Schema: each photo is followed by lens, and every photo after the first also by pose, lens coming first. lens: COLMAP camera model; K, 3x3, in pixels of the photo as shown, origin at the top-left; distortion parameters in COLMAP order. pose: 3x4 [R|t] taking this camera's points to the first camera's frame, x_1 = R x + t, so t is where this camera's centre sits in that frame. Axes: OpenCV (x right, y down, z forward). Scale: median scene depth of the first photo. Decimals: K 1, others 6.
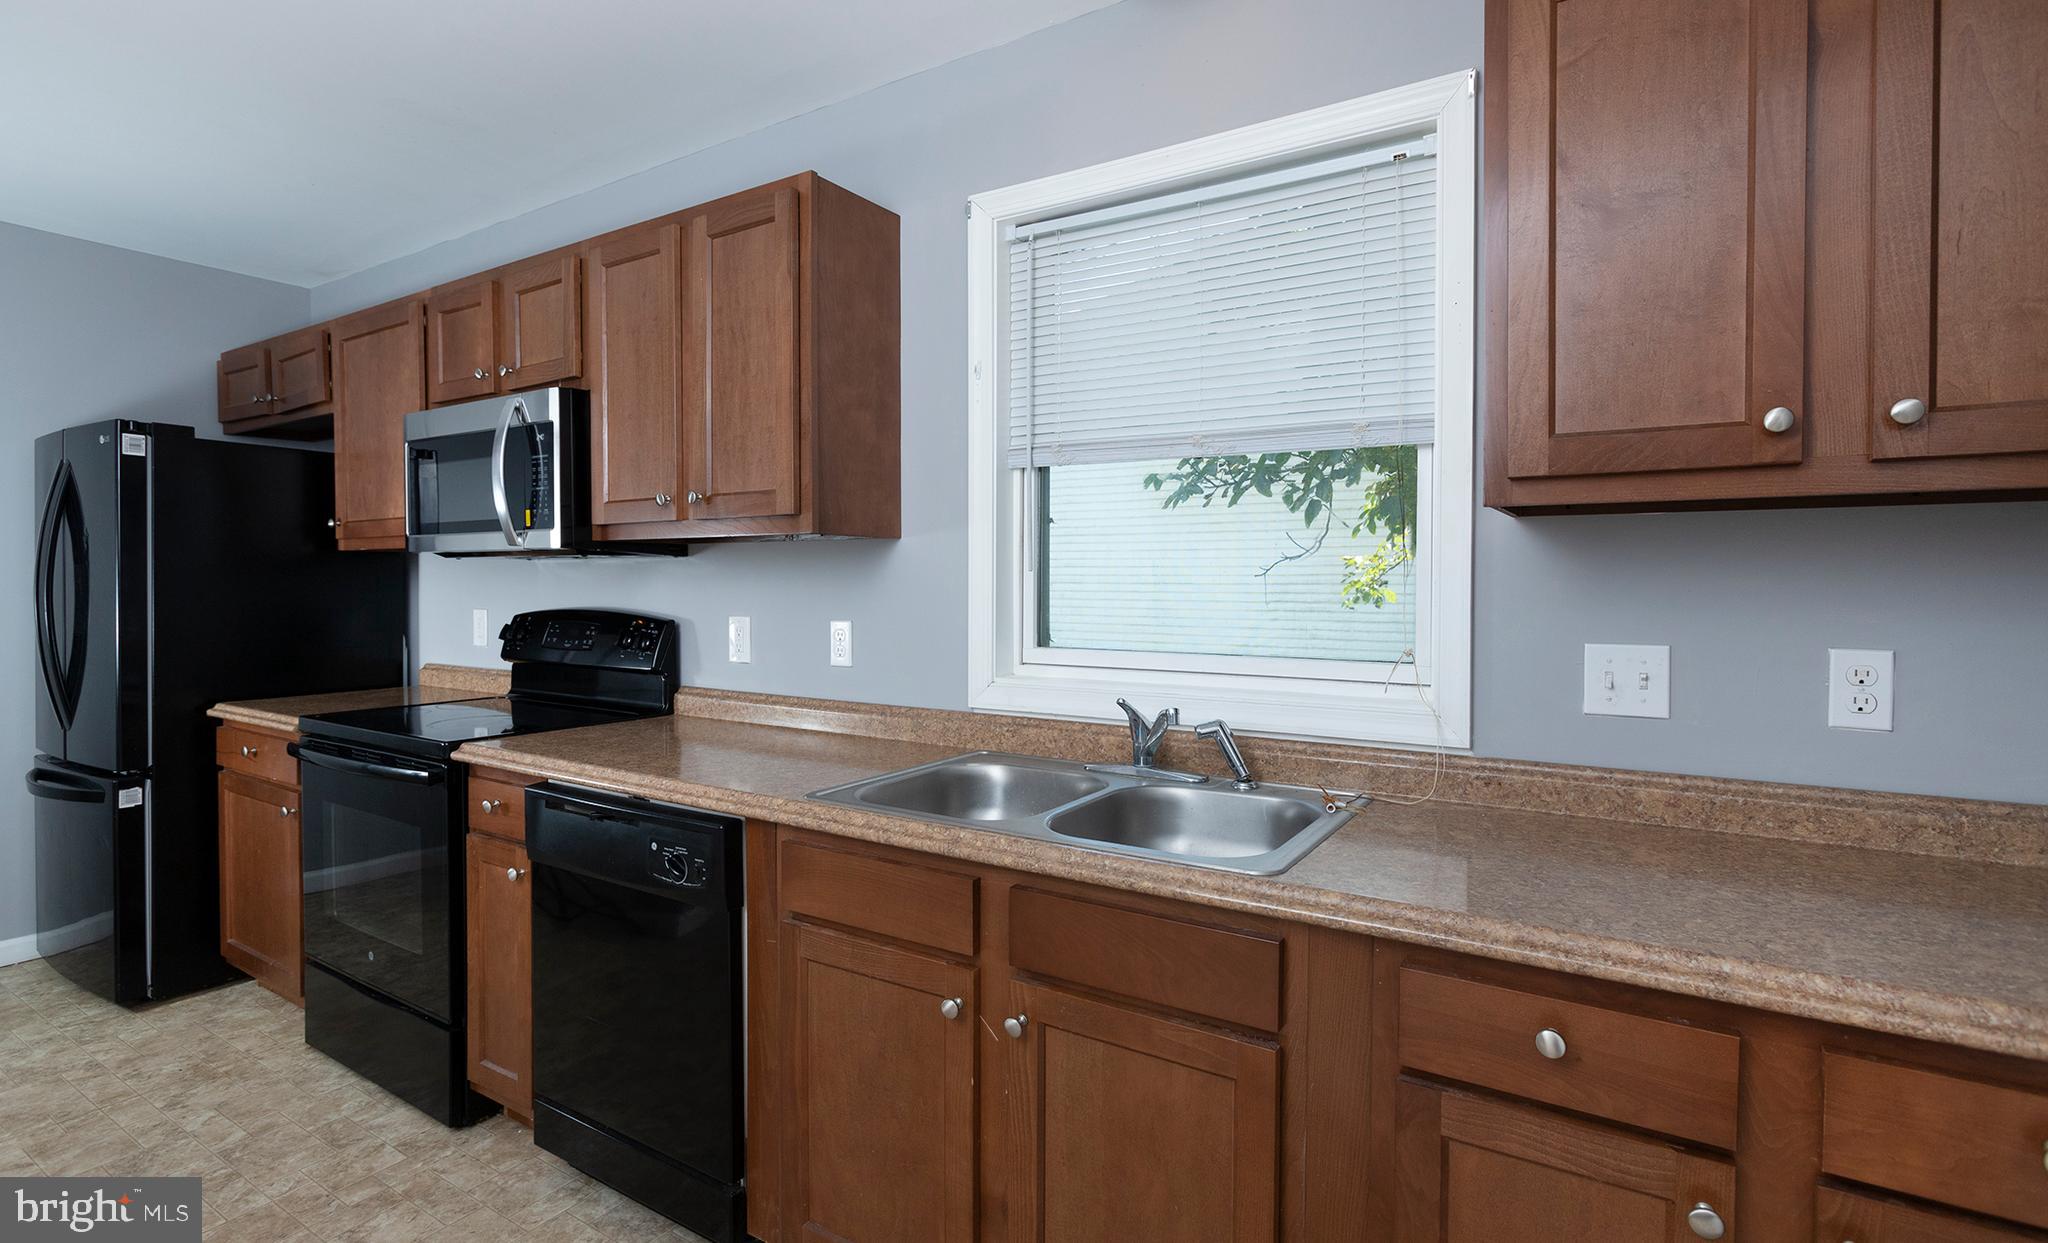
lens RADIAL K [[995.1, 0, 993.2], [0, 995.1, 586.1], [0, 0, 1]] dist [-0.004101, 0.000024]
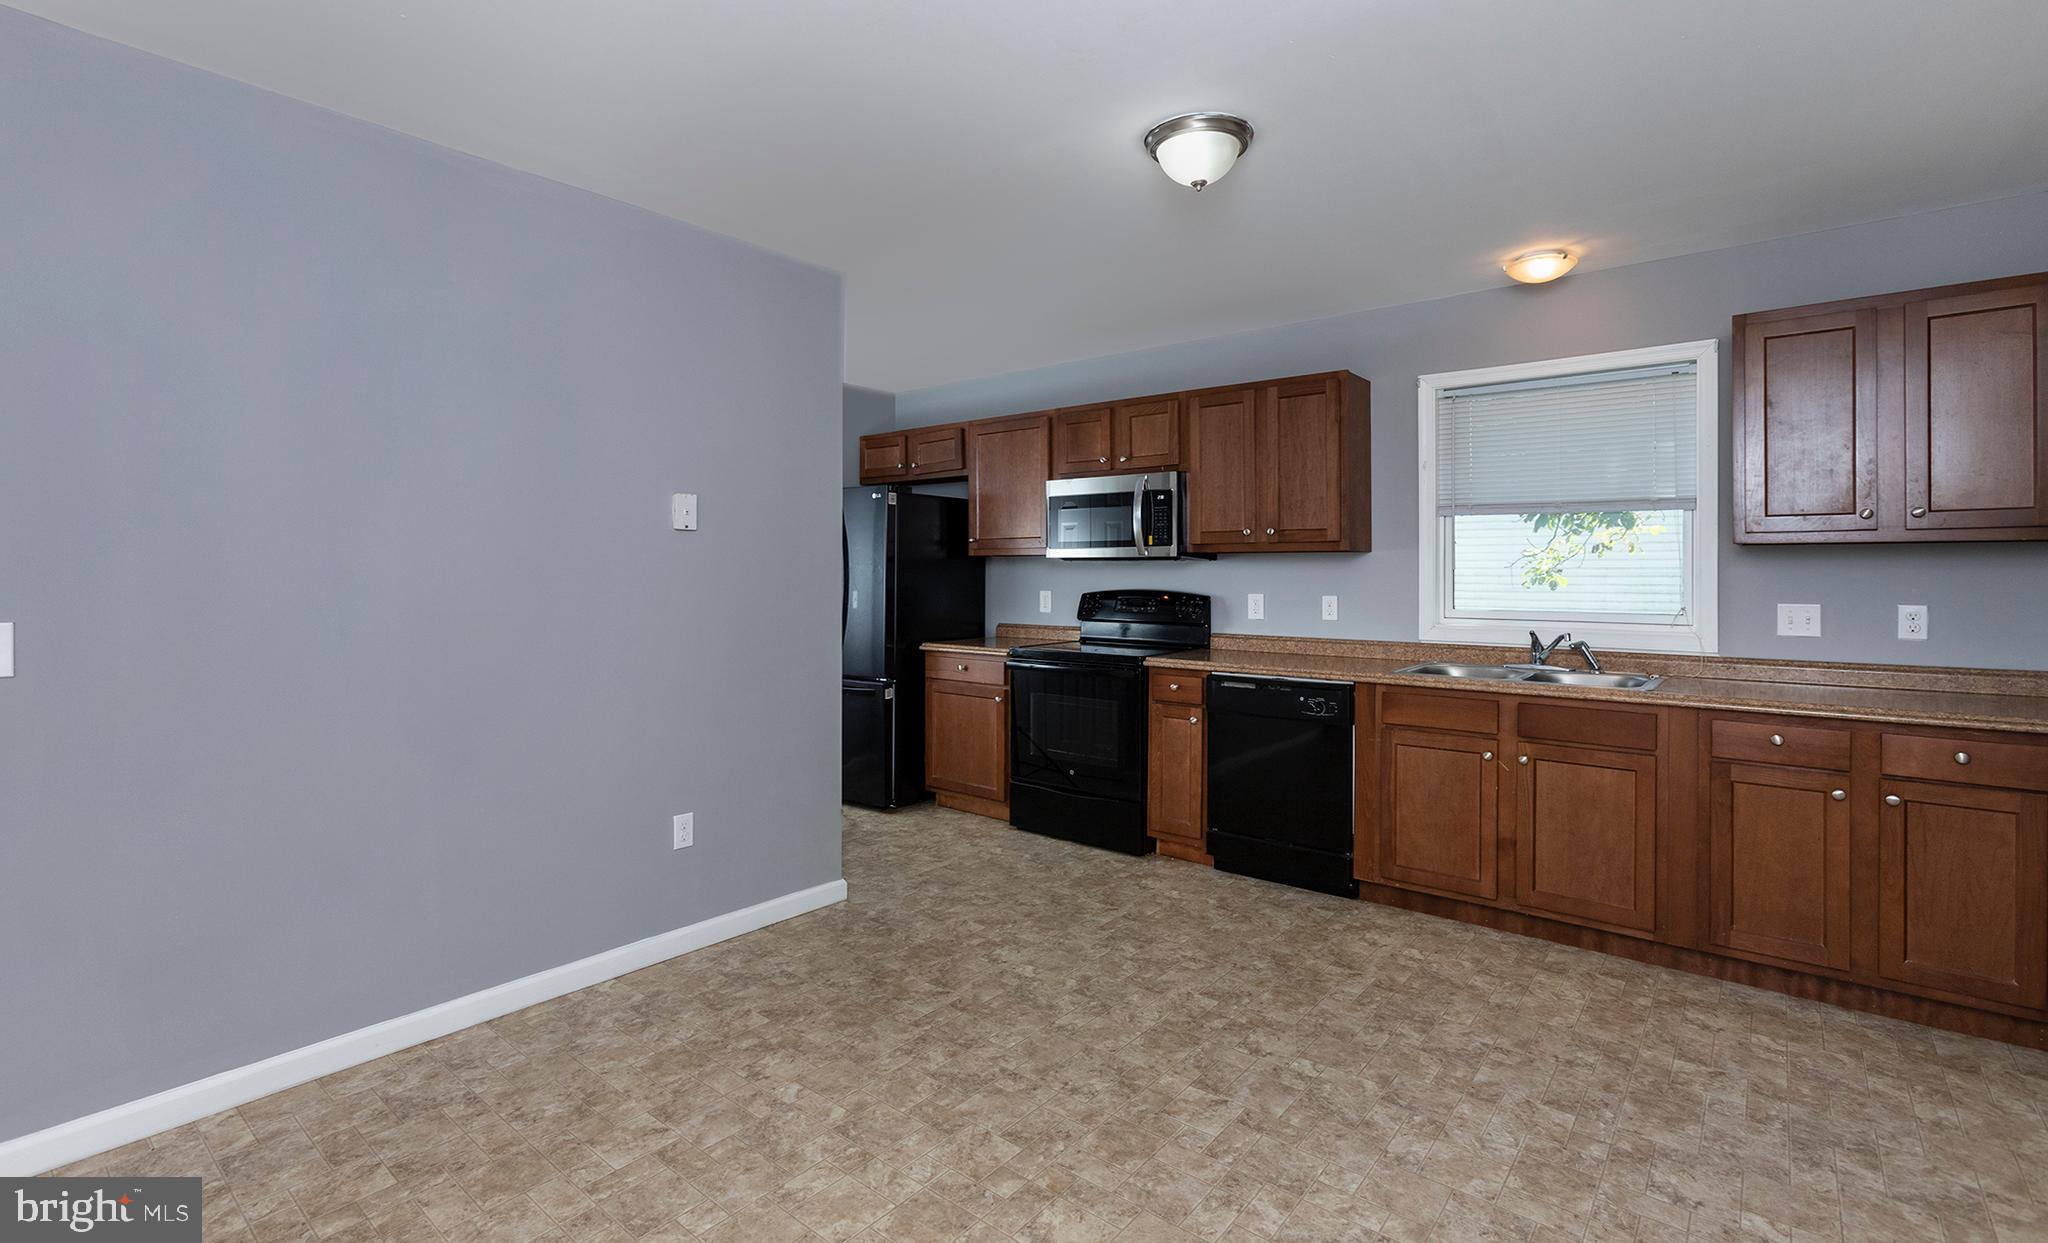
lens RADIAL K [[905.0, 0, 1031.1], [0, 905.0, 557.5], [0, 0, 1]] dist [-0.014427, 0.012991]
pose [[0.992738, 0.003770, -0.120239, -0.544923], [-0.007175, 0.999585, -0.027893, 0.015352], [0.120084, 0.028554, 0.992353, -0.798560]]
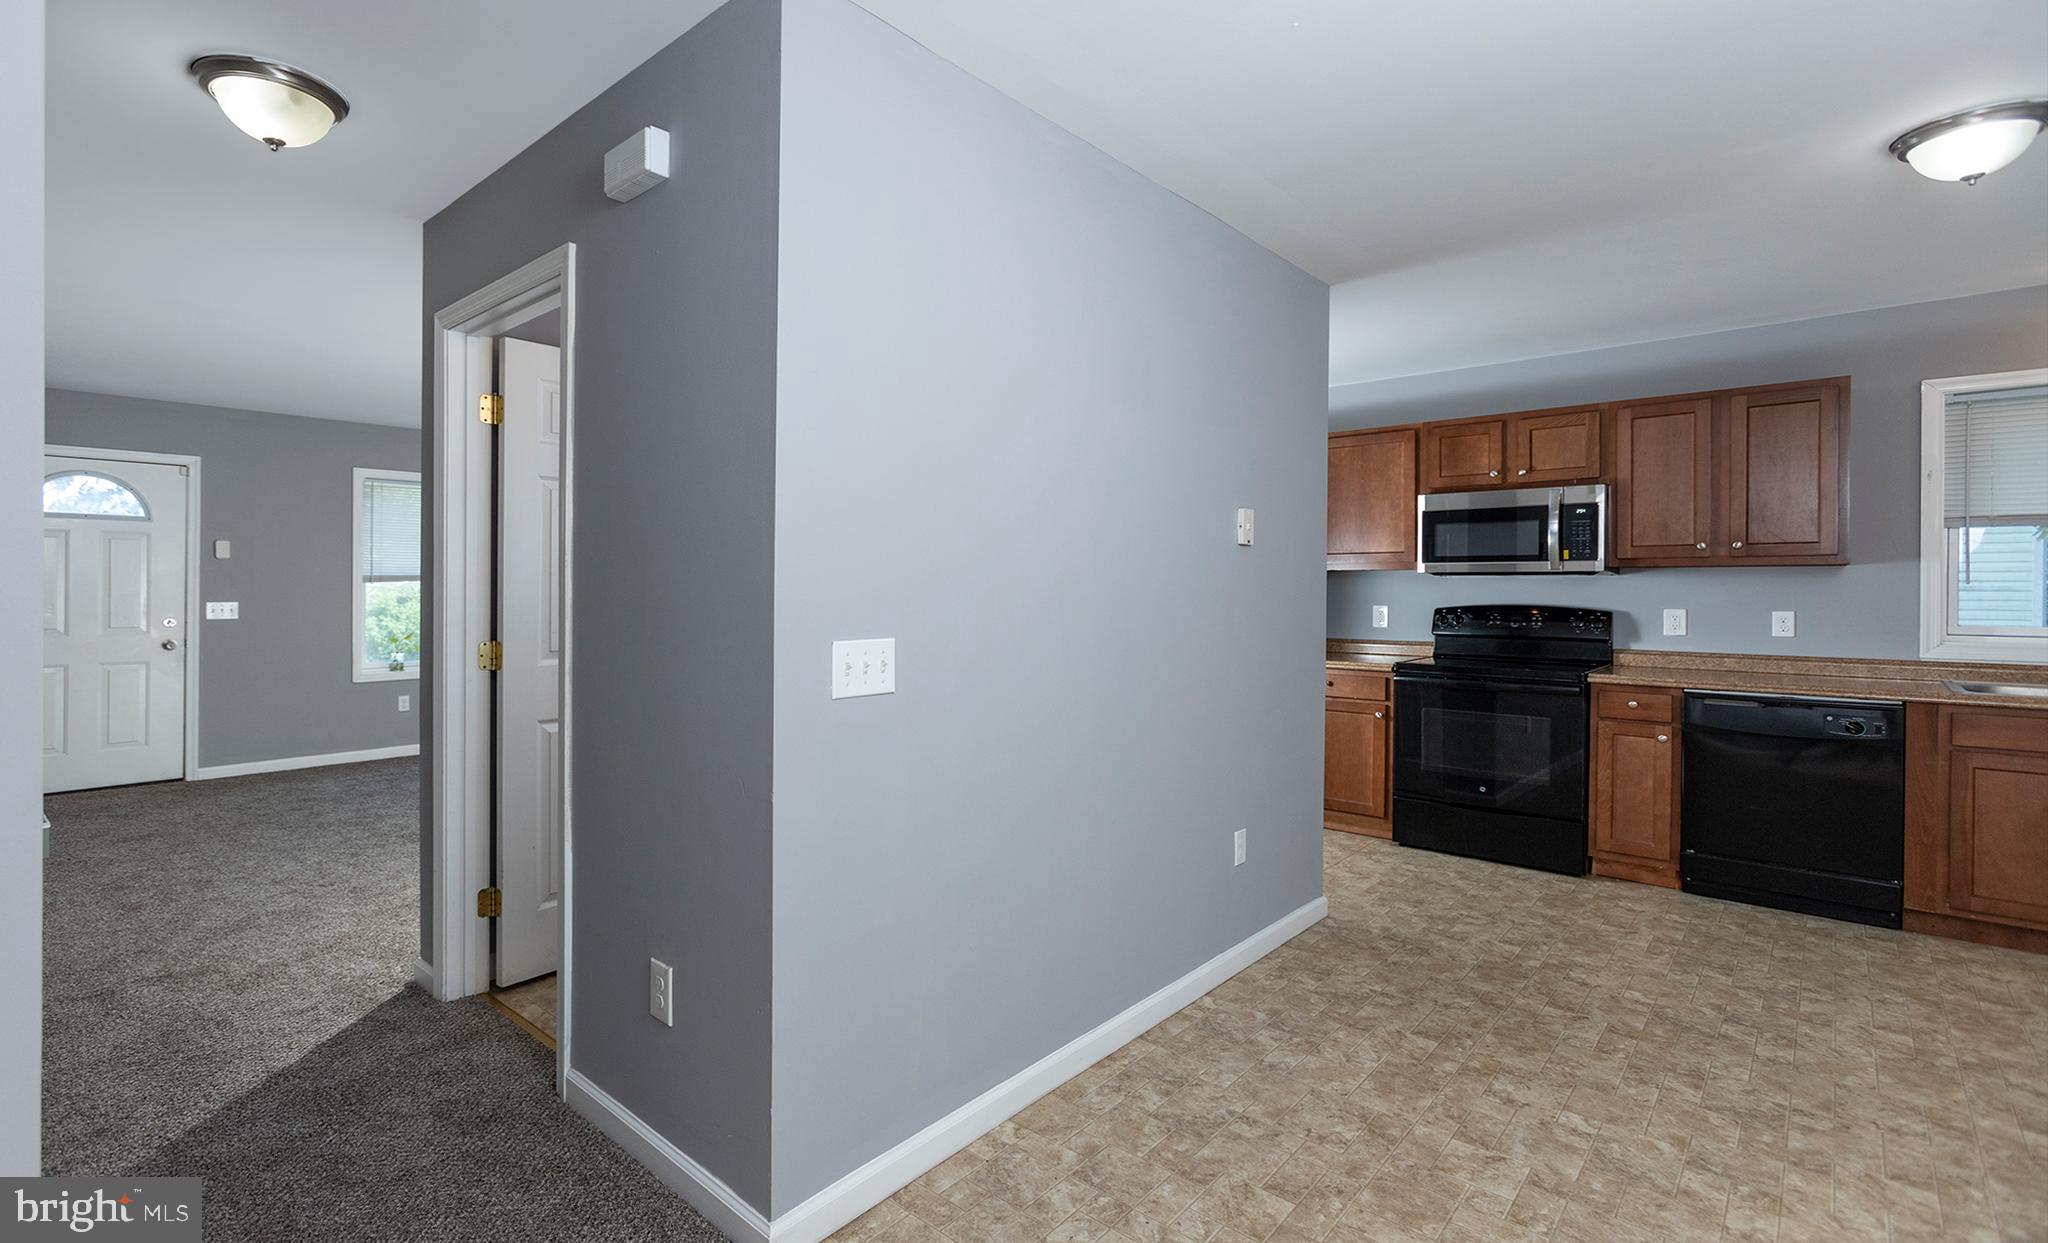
lens RADIAL K [[893.8, 0, 1016.2], [0, 893.8, 589.3], [0, 0, 1]] dist [0.029706, -0.000519]
pose [[0.989016, 0.005319, -0.147710, -1.370460], [-0.006831, 0.999929, -0.009730, 0.021607], [0.147648, 0.010632, 0.988983, -0.889262]]
